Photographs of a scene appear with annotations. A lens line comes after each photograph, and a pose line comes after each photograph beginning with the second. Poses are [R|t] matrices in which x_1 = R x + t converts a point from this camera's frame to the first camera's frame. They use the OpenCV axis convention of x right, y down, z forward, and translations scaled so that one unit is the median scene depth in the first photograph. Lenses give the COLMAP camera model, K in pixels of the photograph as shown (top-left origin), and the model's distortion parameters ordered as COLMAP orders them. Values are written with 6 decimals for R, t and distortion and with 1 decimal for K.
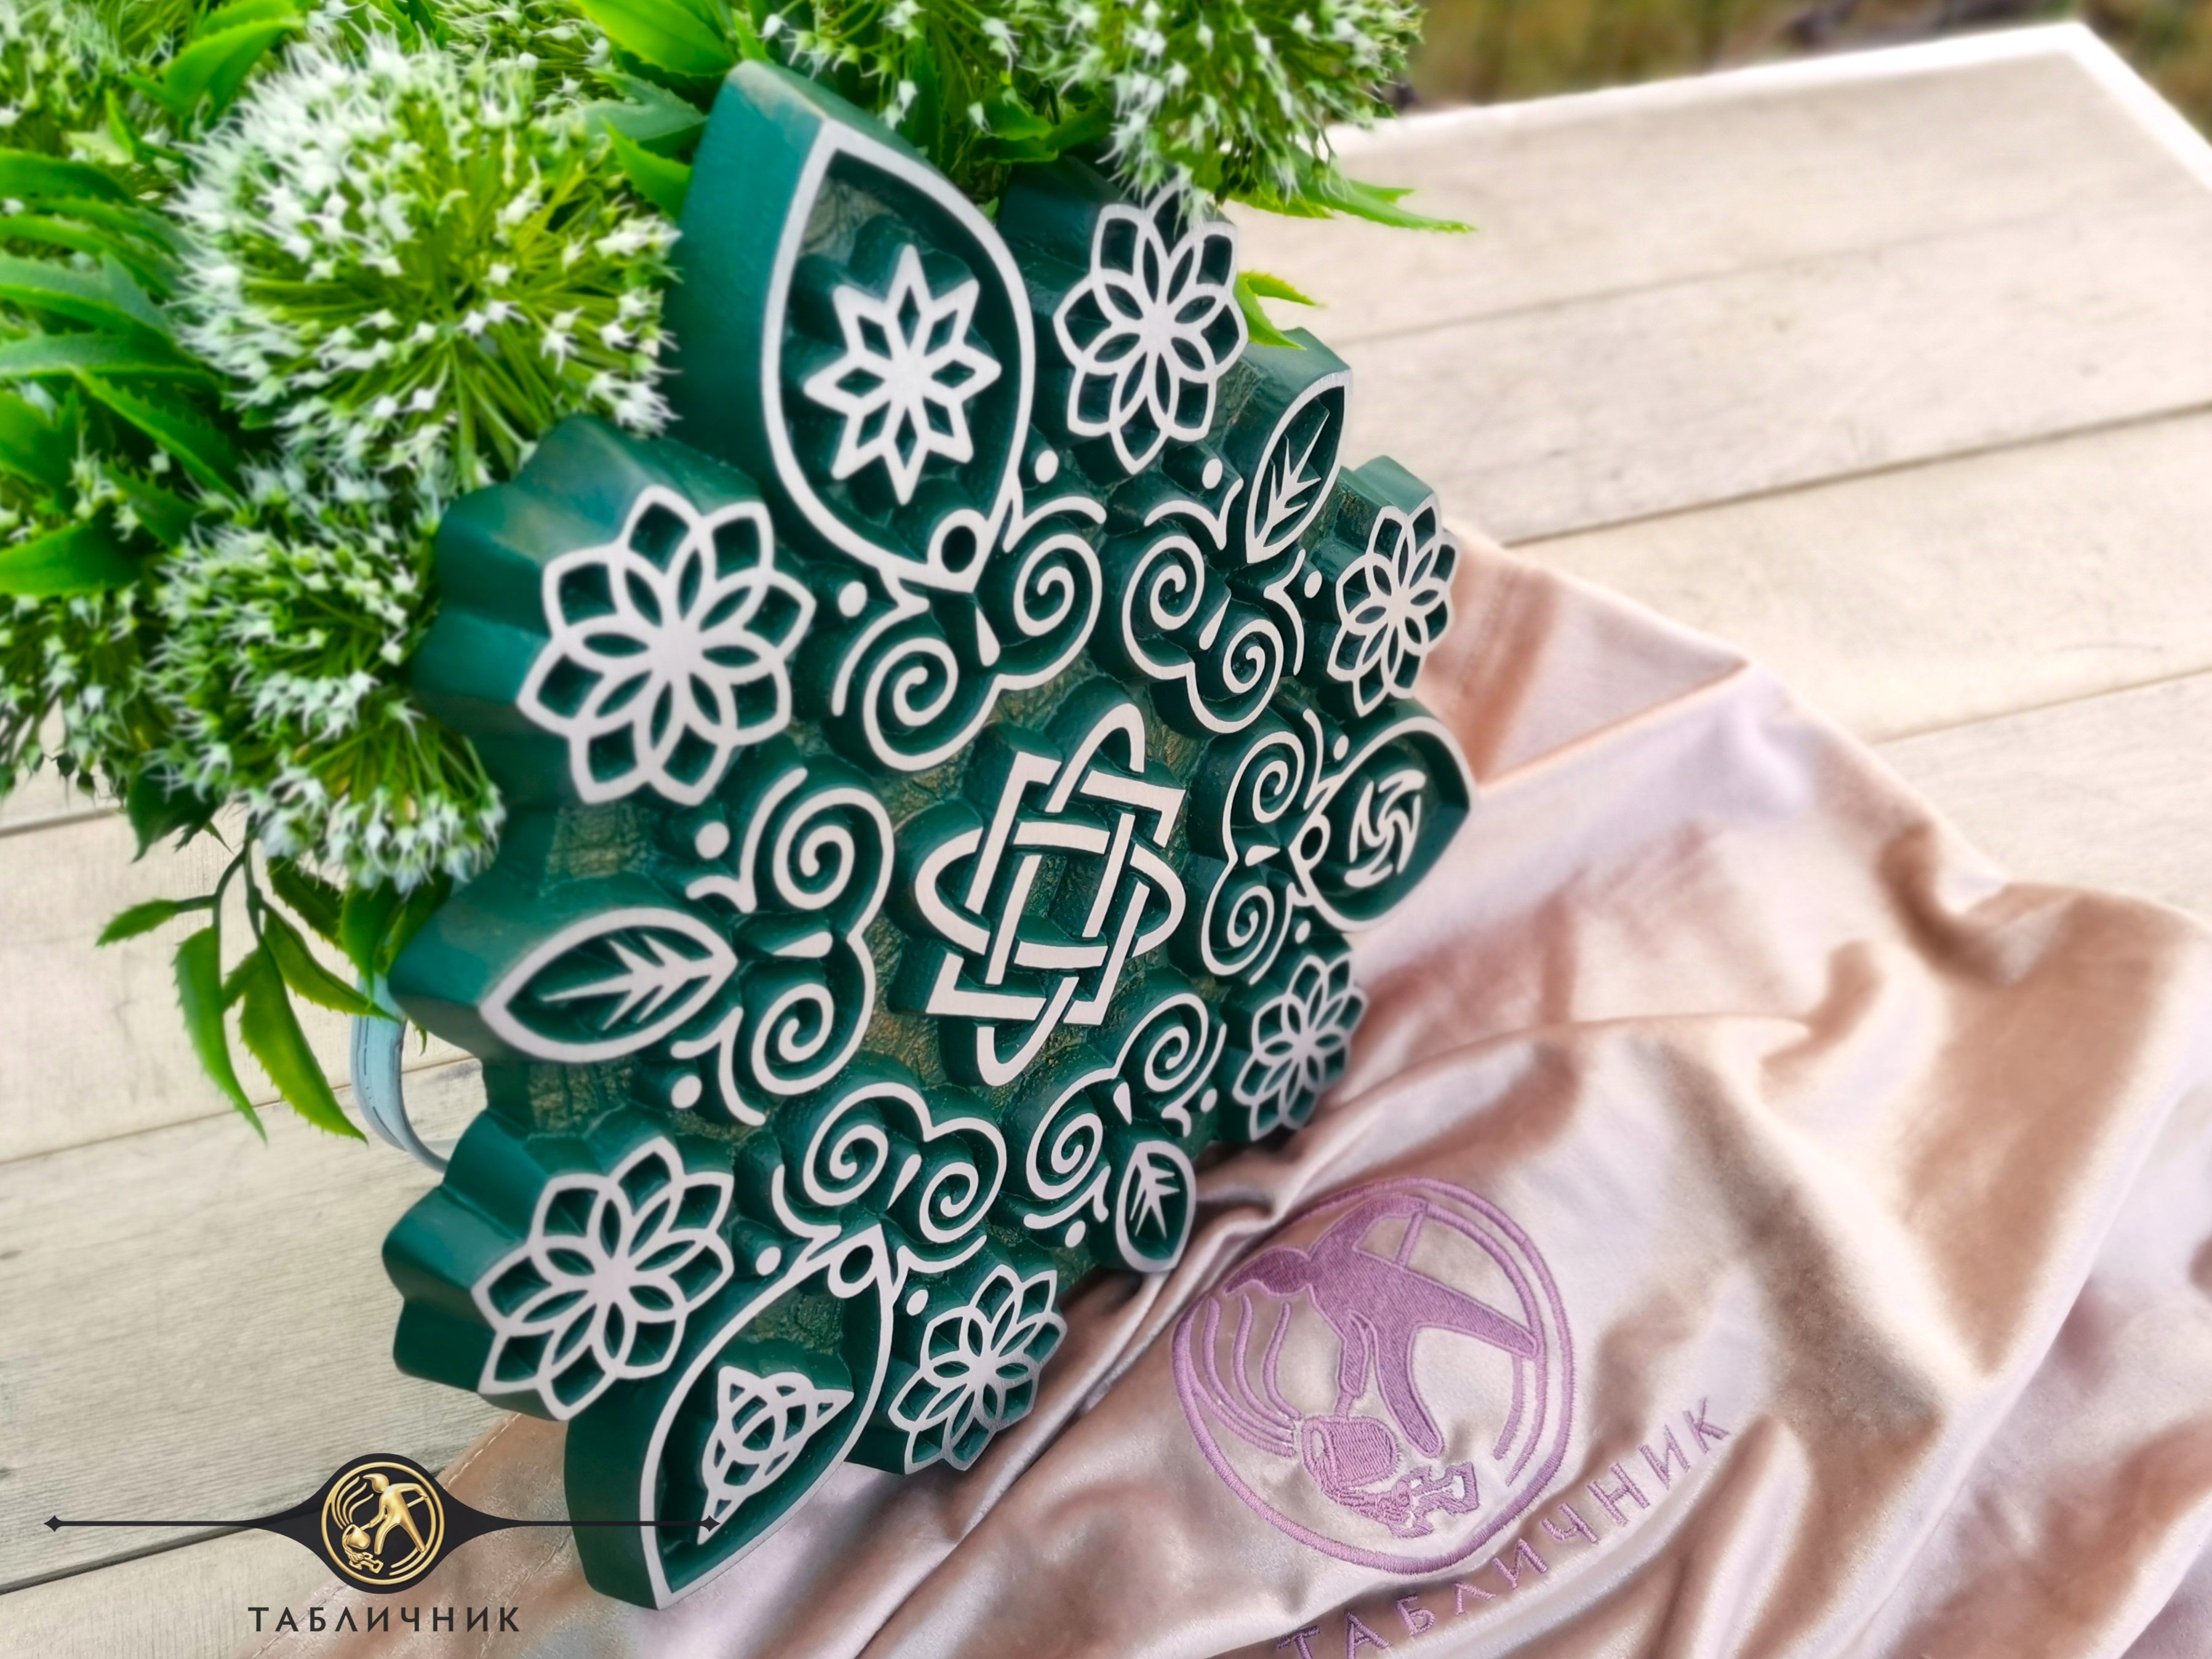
lens RADIAL K [[1674.0, 0, 1142.5], [0, 1674.0, 821.8], [0, 0, 1]] dist [0.088437, -0.154562]
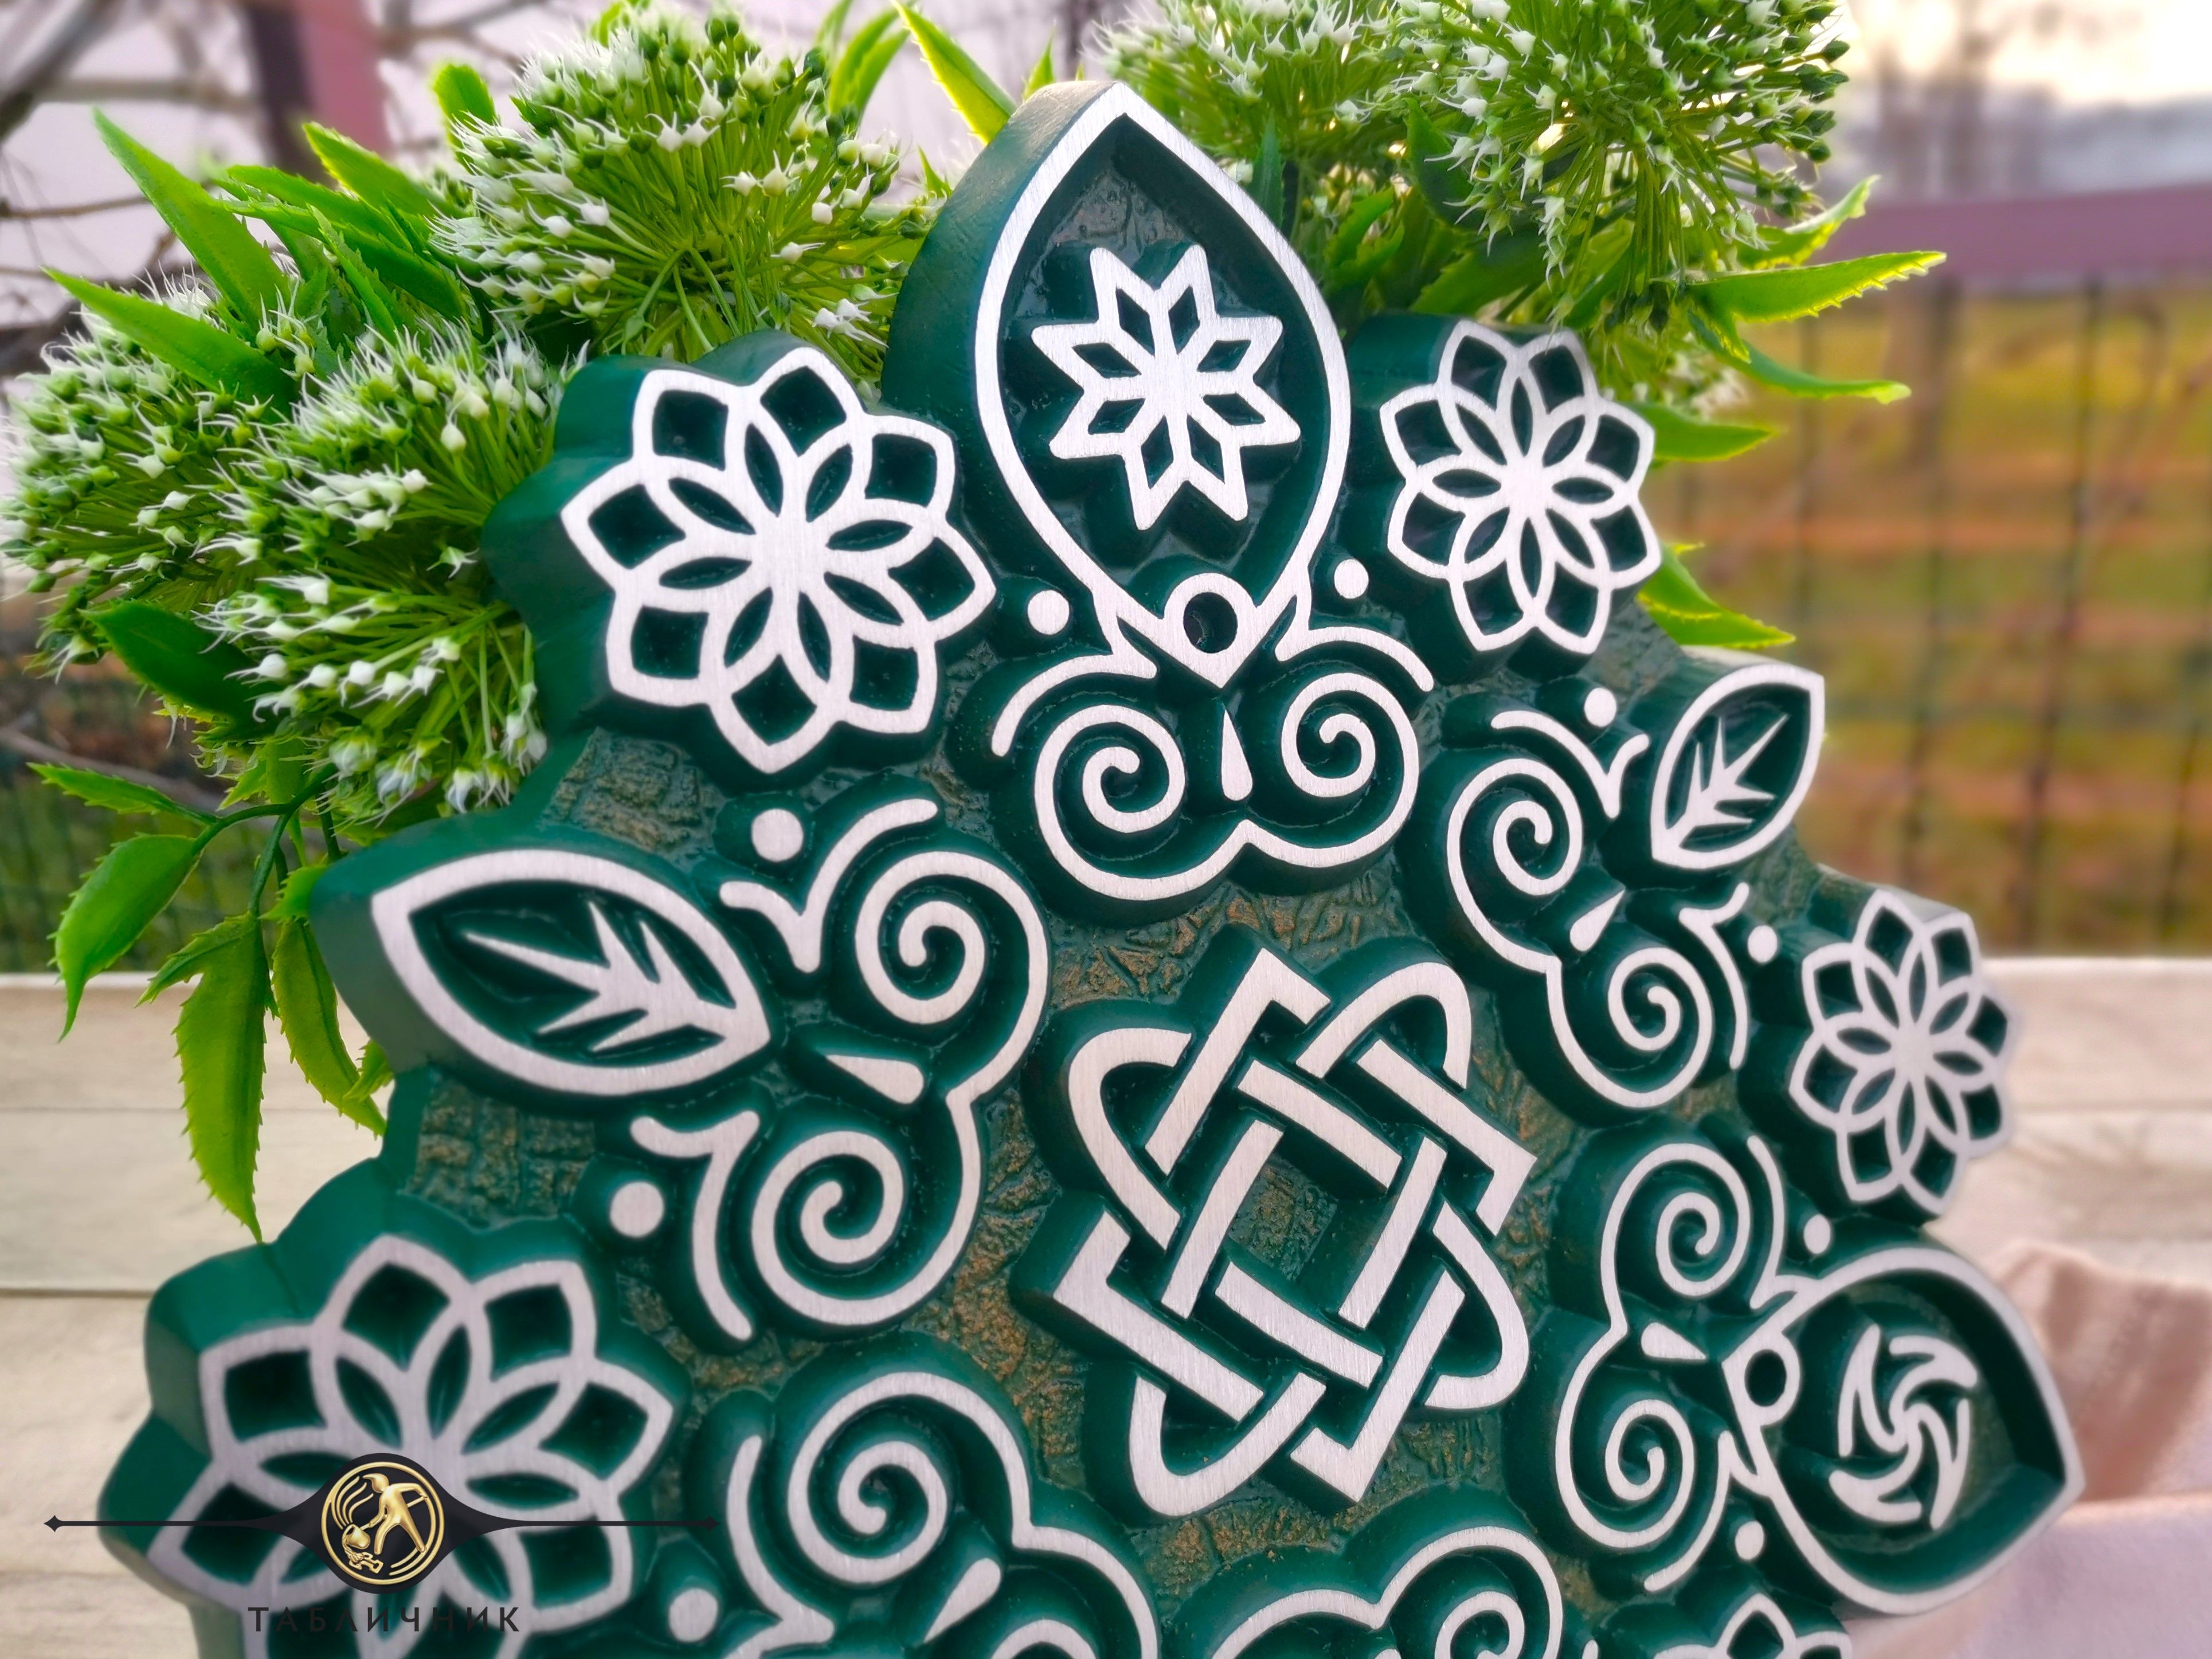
lens RADIAL K [[1674.0, 0, 1142.5], [0, 1674.0, 821.8], [0, 0, 1]] dist [0.088437, -0.154562]
pose [[0.930555, 0.045266, -0.363342, 0.132273], [-0.240044, 0.824747, -0.512027, 0.285294], [0.276488, 0.563688, 0.778338, 0.389161]]
